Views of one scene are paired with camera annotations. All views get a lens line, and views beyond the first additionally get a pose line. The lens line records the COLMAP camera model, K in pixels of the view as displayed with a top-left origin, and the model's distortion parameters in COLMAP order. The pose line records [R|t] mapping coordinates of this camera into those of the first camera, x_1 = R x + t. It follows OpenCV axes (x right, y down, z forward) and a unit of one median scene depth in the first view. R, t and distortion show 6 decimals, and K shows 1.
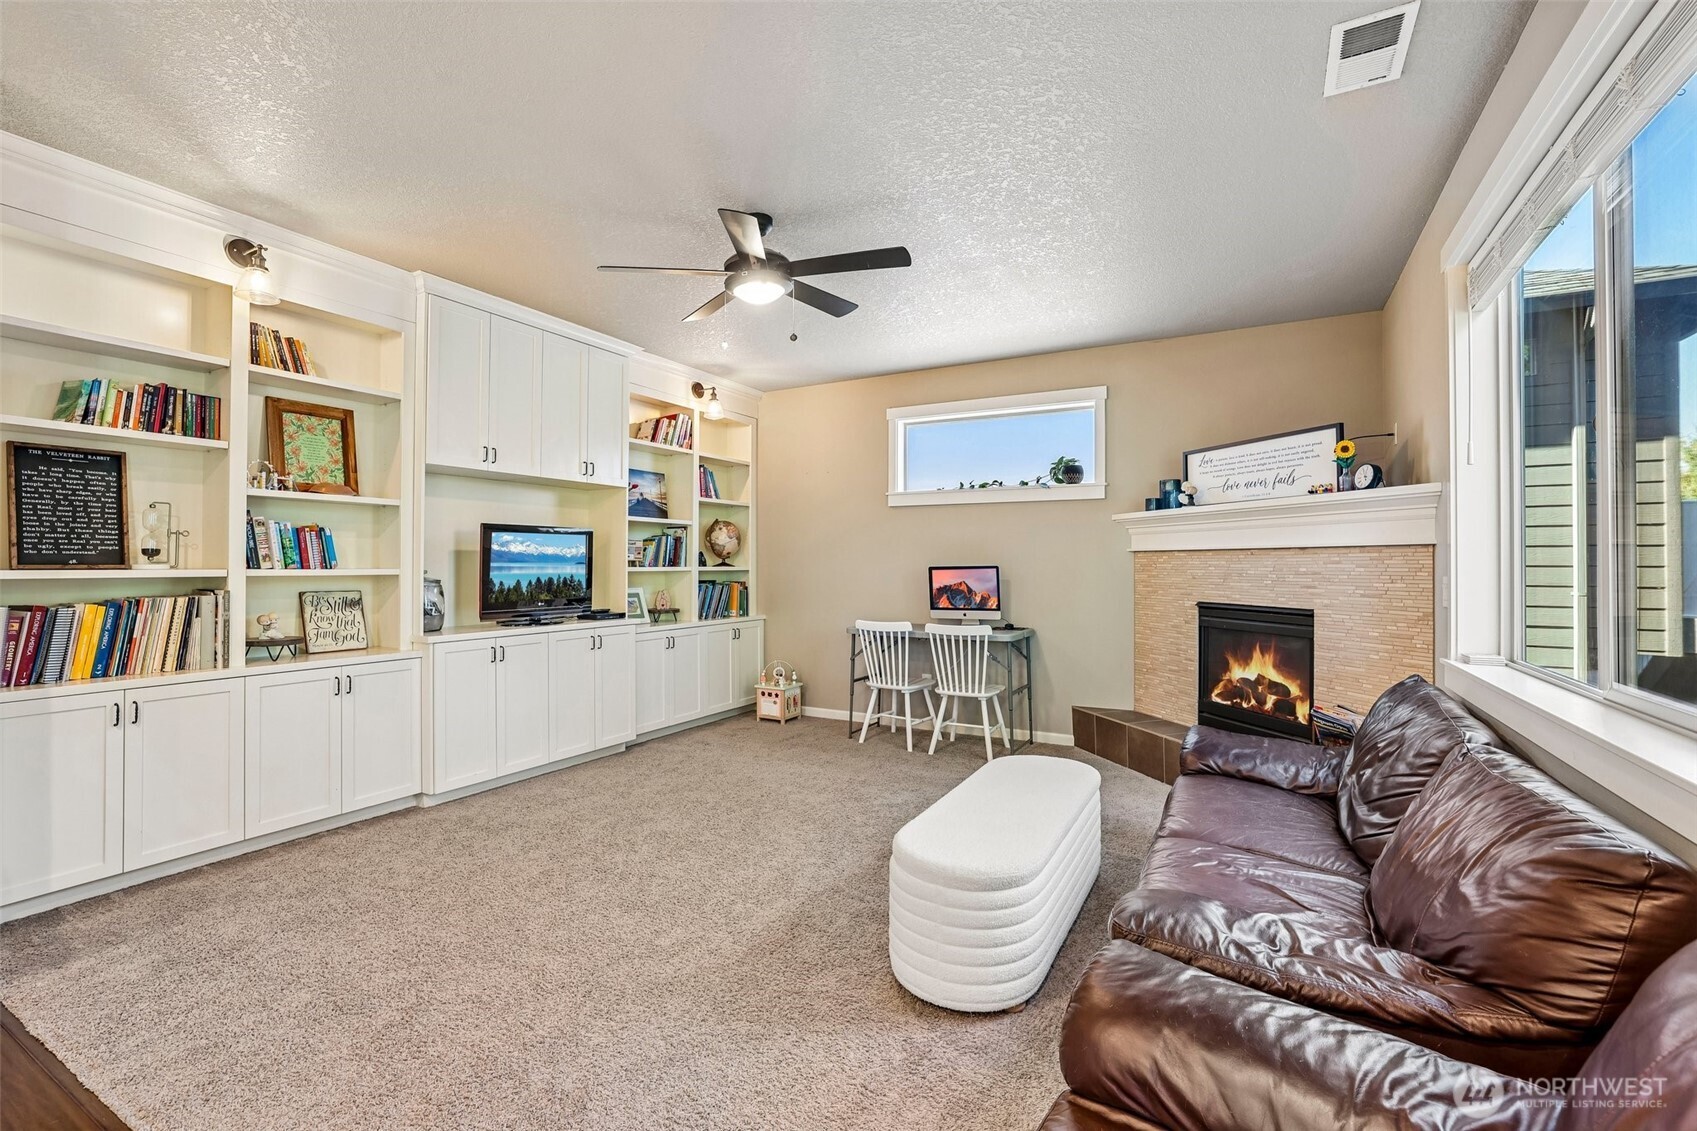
lens RADIAL K [[735.0, 0, 854.4], [0, 735.0, 573.4], [0, 0, 1]] dist [-0.047456, -0.000137]
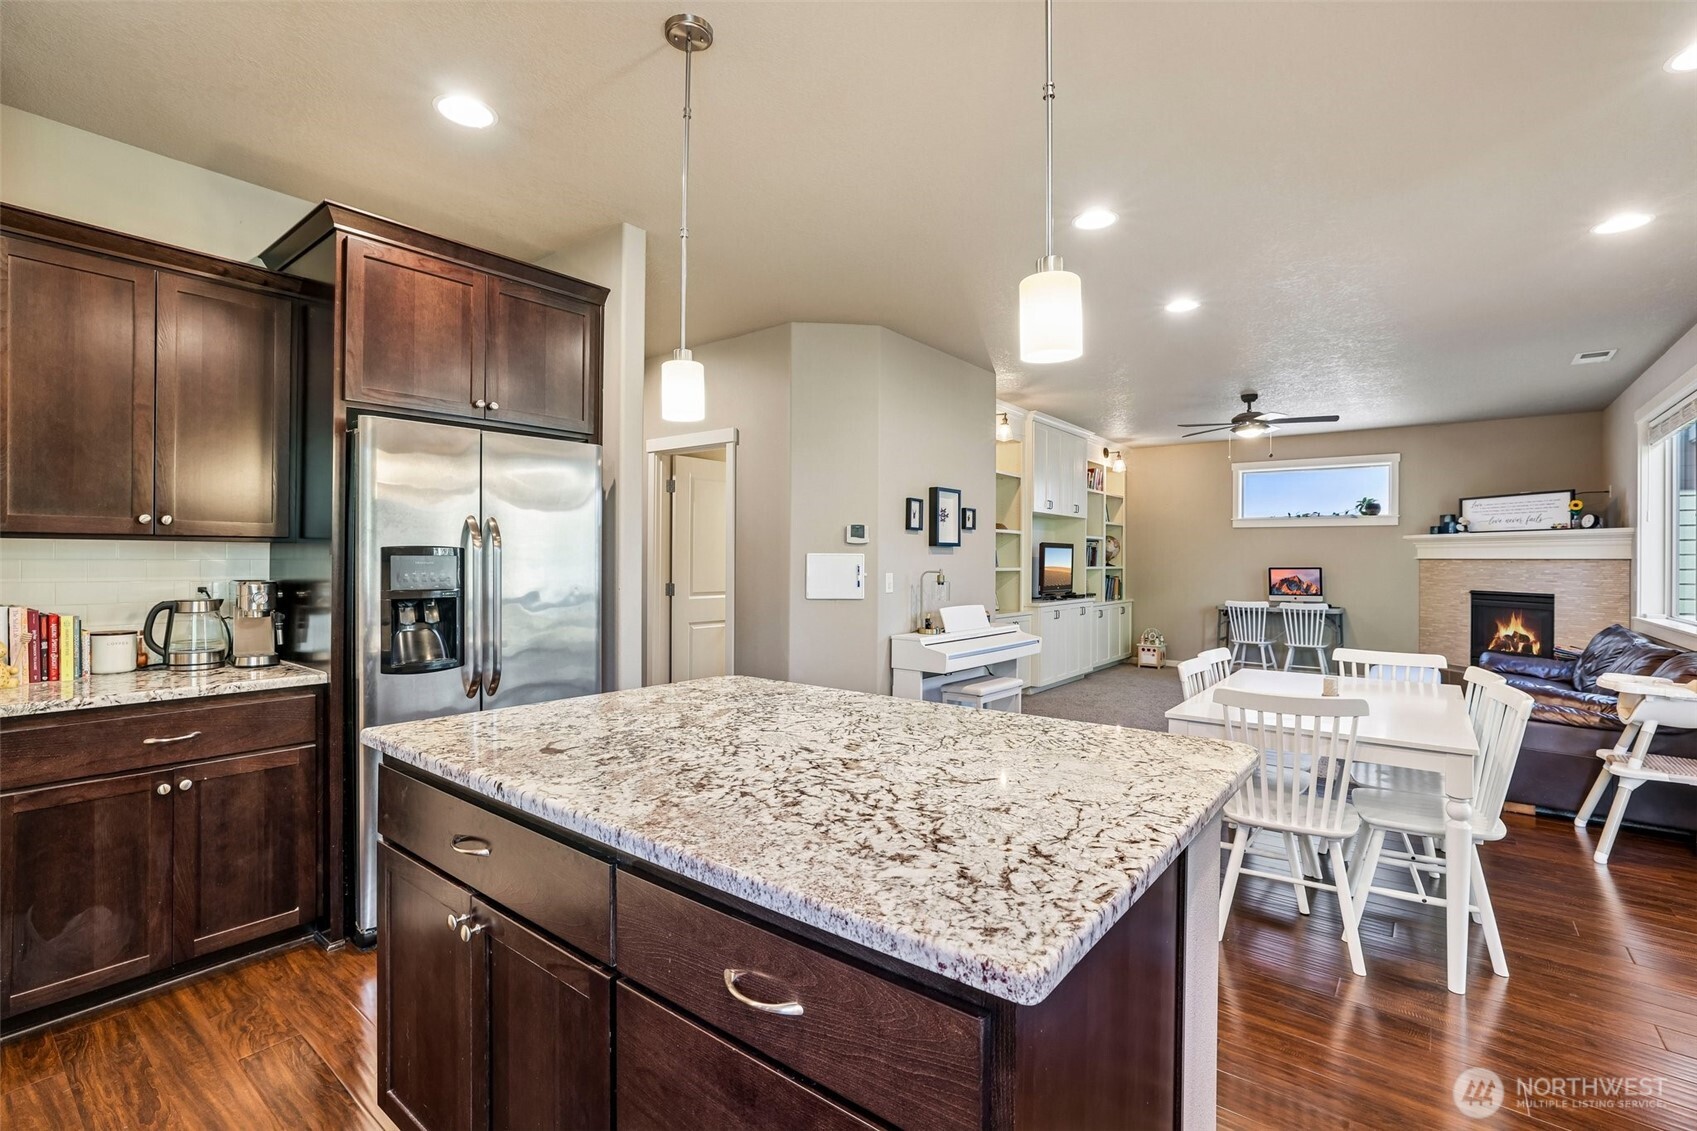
lens RADIAL K [[780.8, 0, 853.1], [0, 780.8, 569.6], [0, 0, 1]] dist [-0.015179, 0.004323]
pose [[0.989807, 0.007885, -0.142196, -0.659656], [-0.007924, 0.999969, 0.000290, 0.001852], [0.142194, 0.000840, 0.989838, -0.930315]]
